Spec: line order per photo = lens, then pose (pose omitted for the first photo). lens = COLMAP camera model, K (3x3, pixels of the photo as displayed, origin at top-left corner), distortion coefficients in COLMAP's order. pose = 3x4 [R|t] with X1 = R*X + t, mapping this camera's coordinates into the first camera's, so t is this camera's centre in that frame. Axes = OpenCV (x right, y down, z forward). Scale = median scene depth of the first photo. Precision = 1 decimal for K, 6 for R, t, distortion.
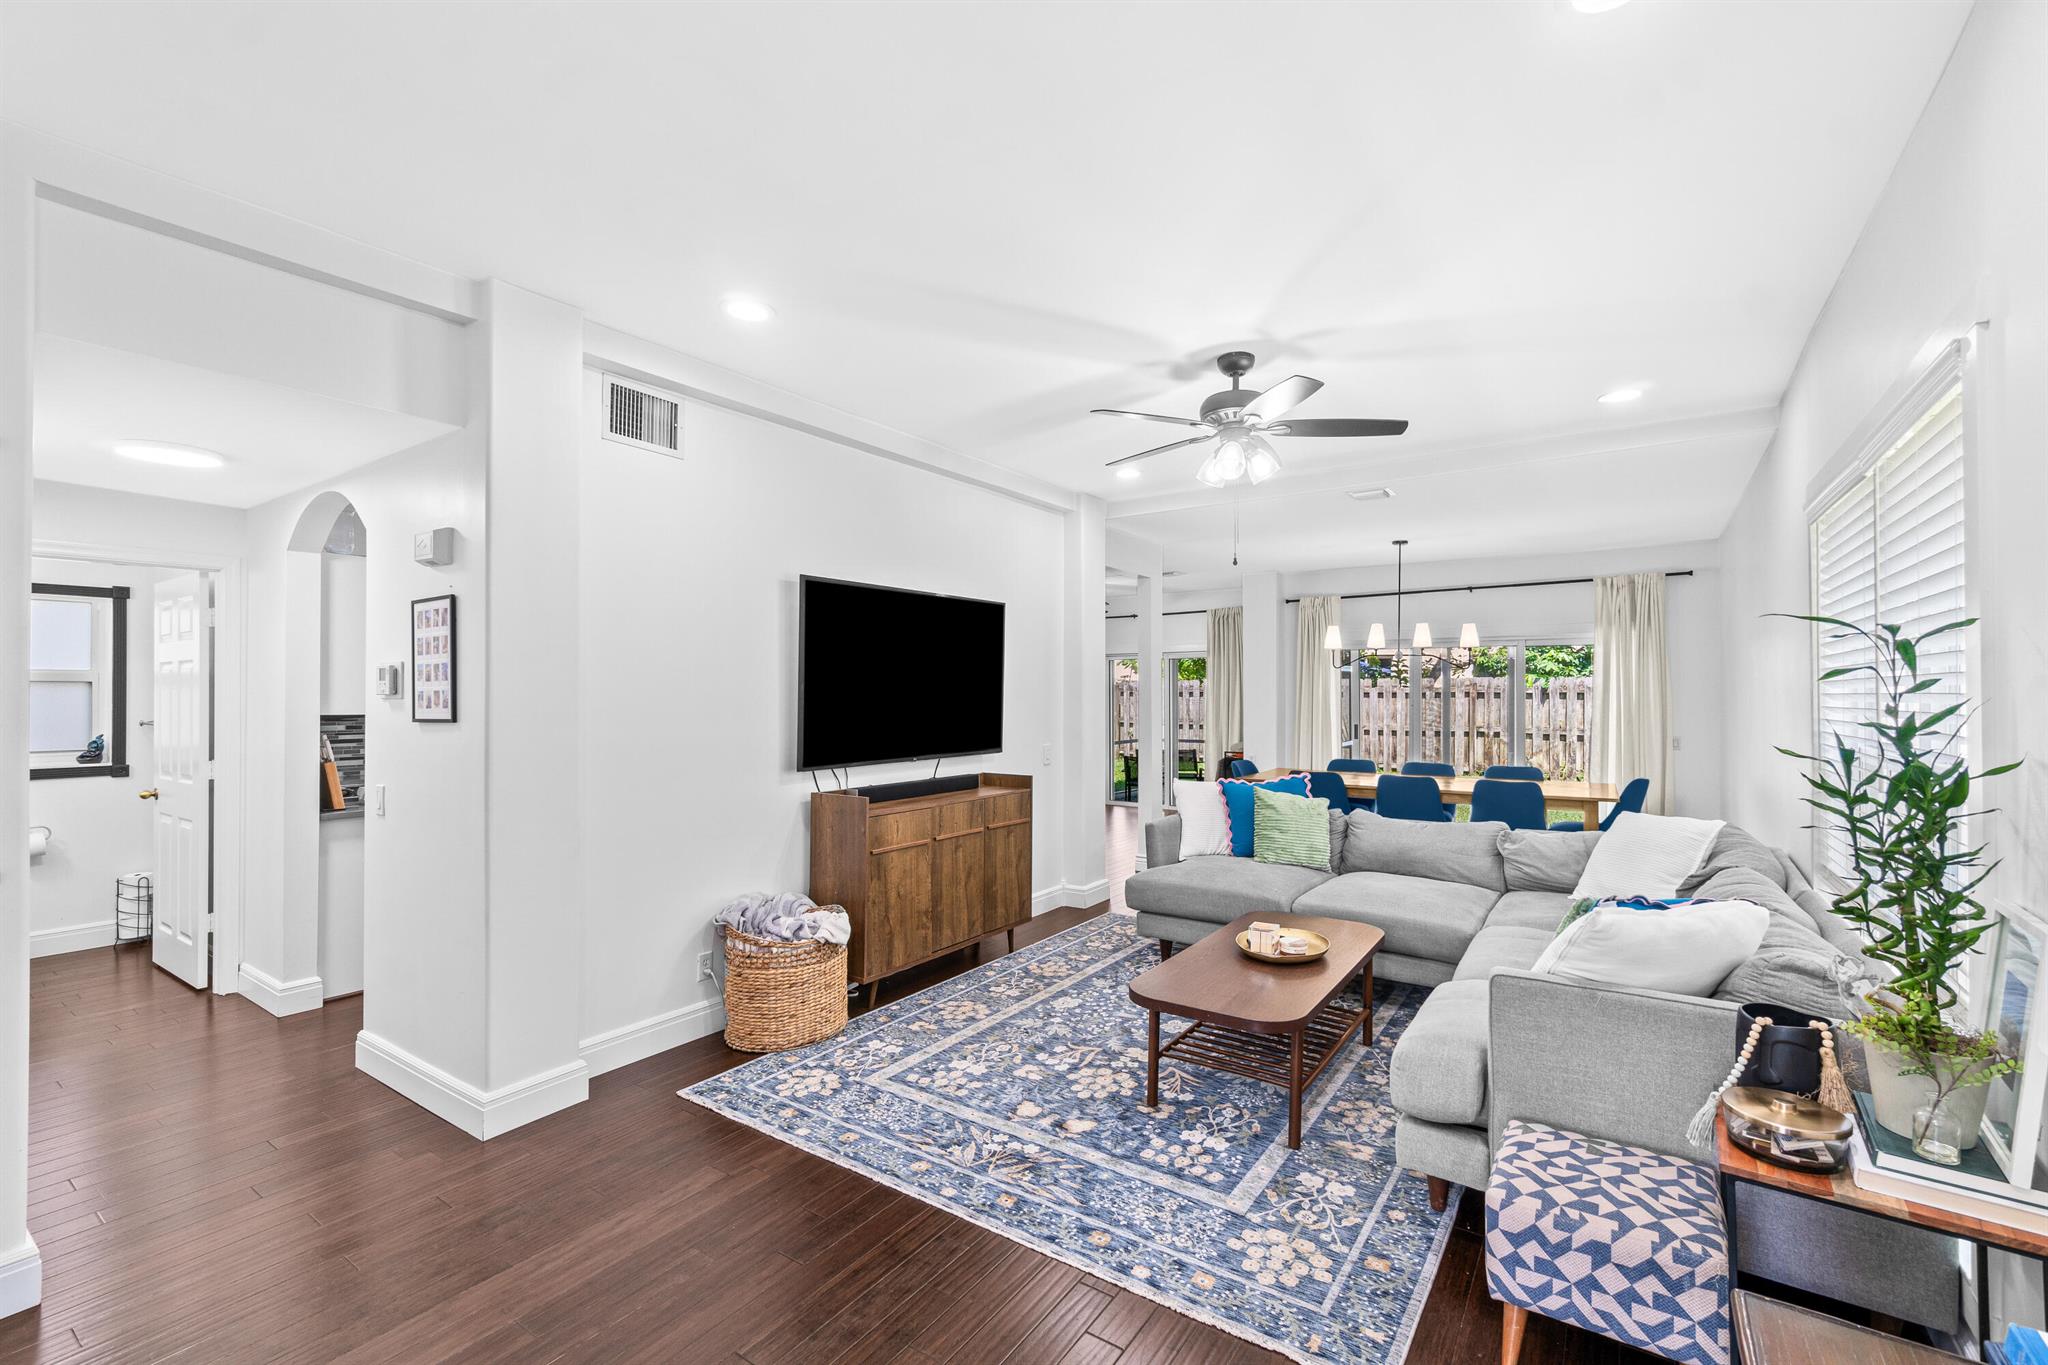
lens RADIAL K [[887.1, 0, 1013.5], [0, 887.1, 685.1], [0, 0, 1]] dist [-0.003699, 0.000394]
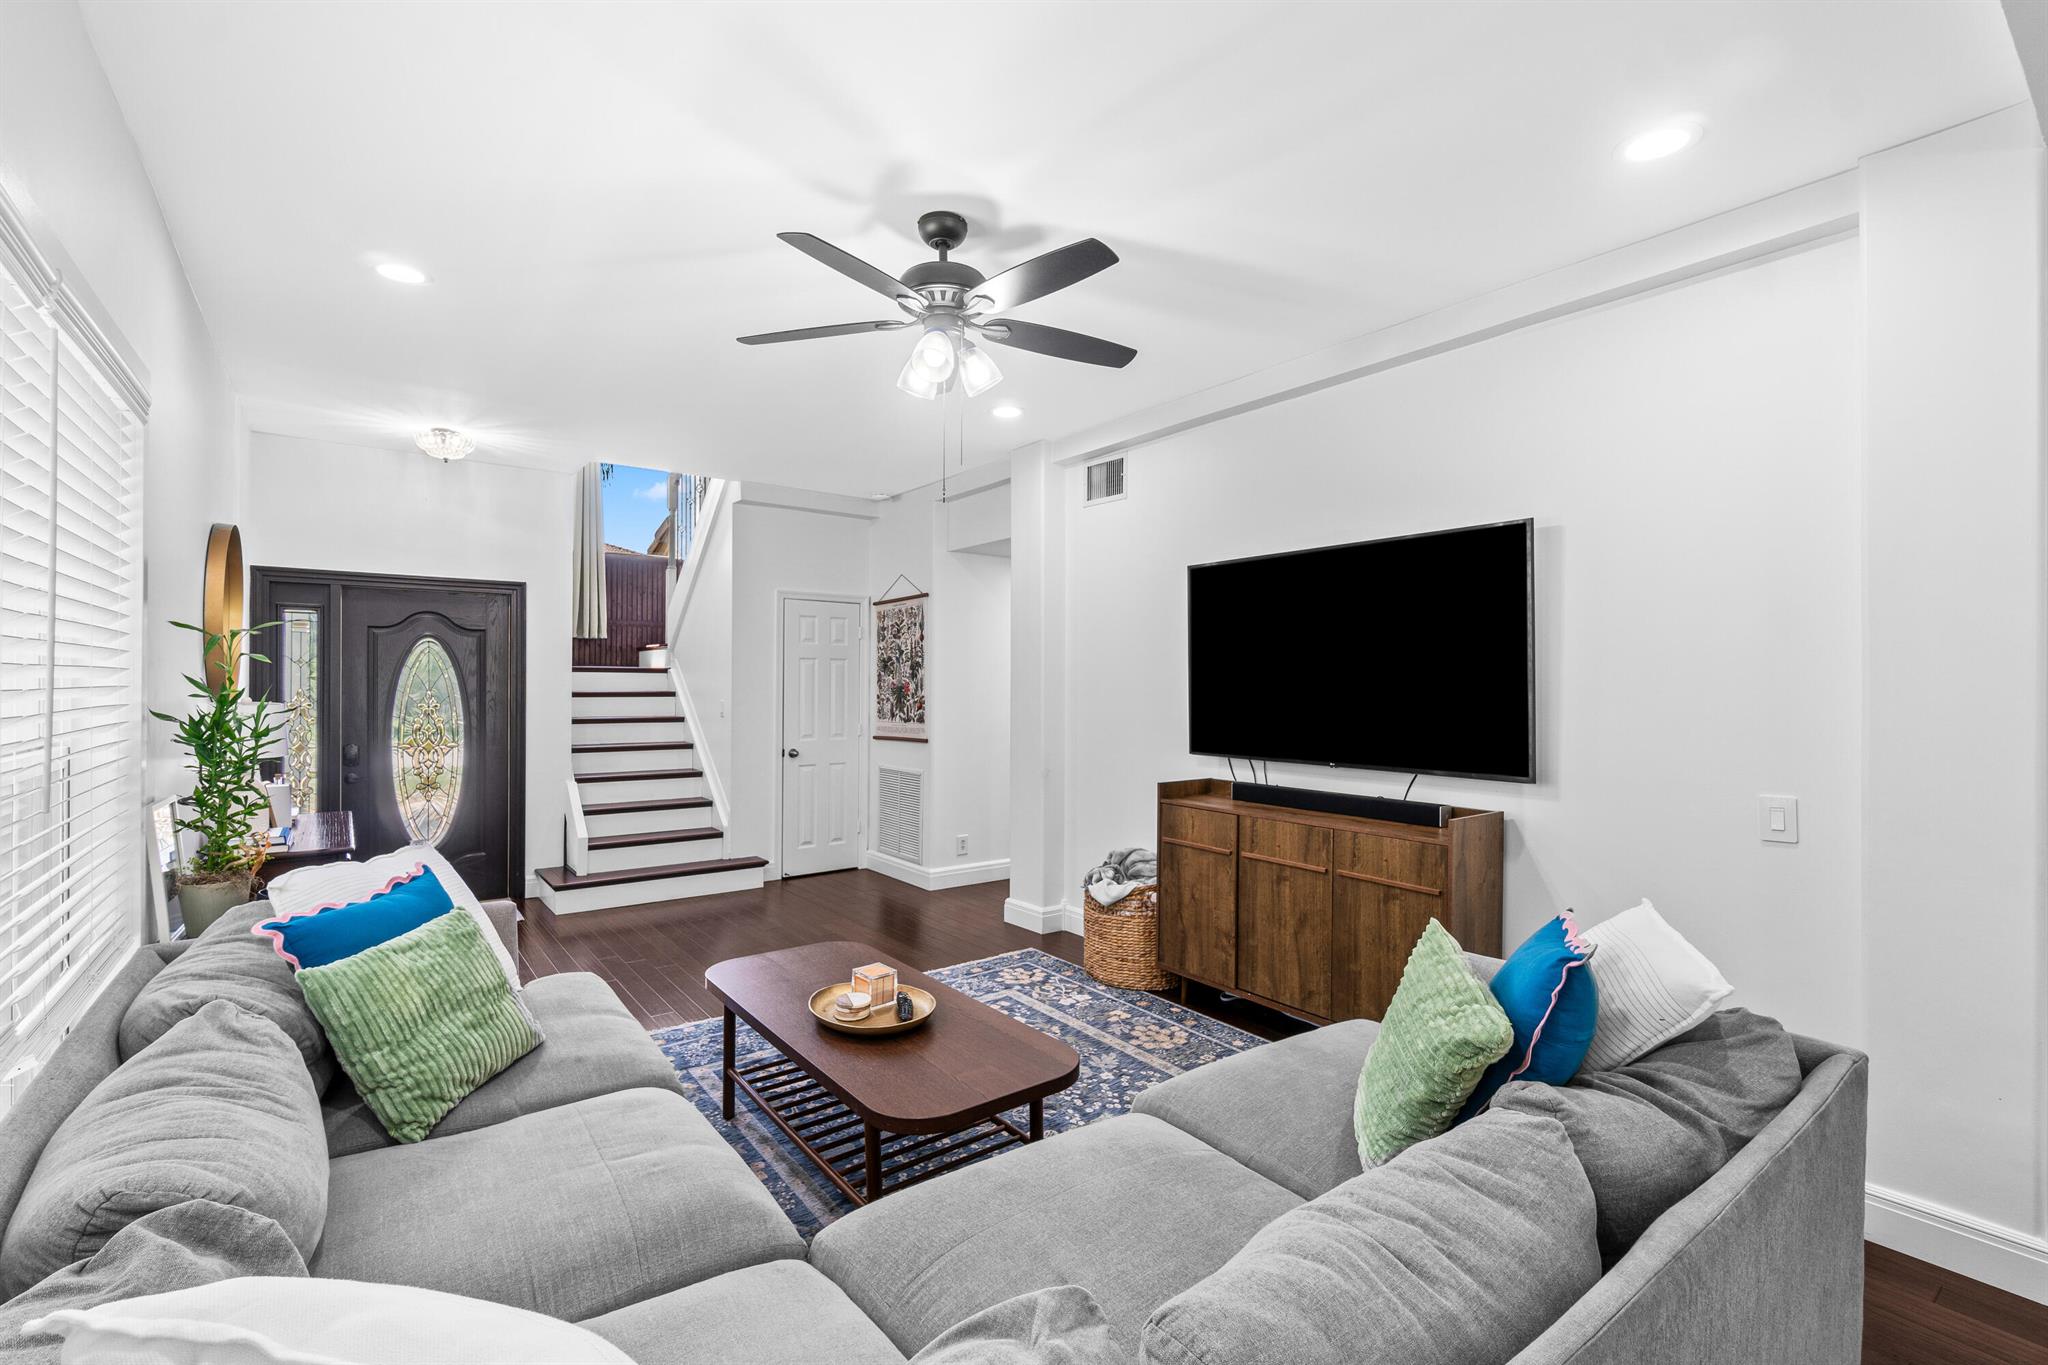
lens RADIAL K [[887.1, 0, 1010.0], [0, 887.1, 684.1], [0, 0, 1]] dist [-0.003699, 0.000394]
pose [[-0.313604, 0.001904, -0.949552, 0.868748], [0.007473, 0.999972, -0.000462, 0.014036], [0.949524, -0.007241, -0.313610, 1.191540]]
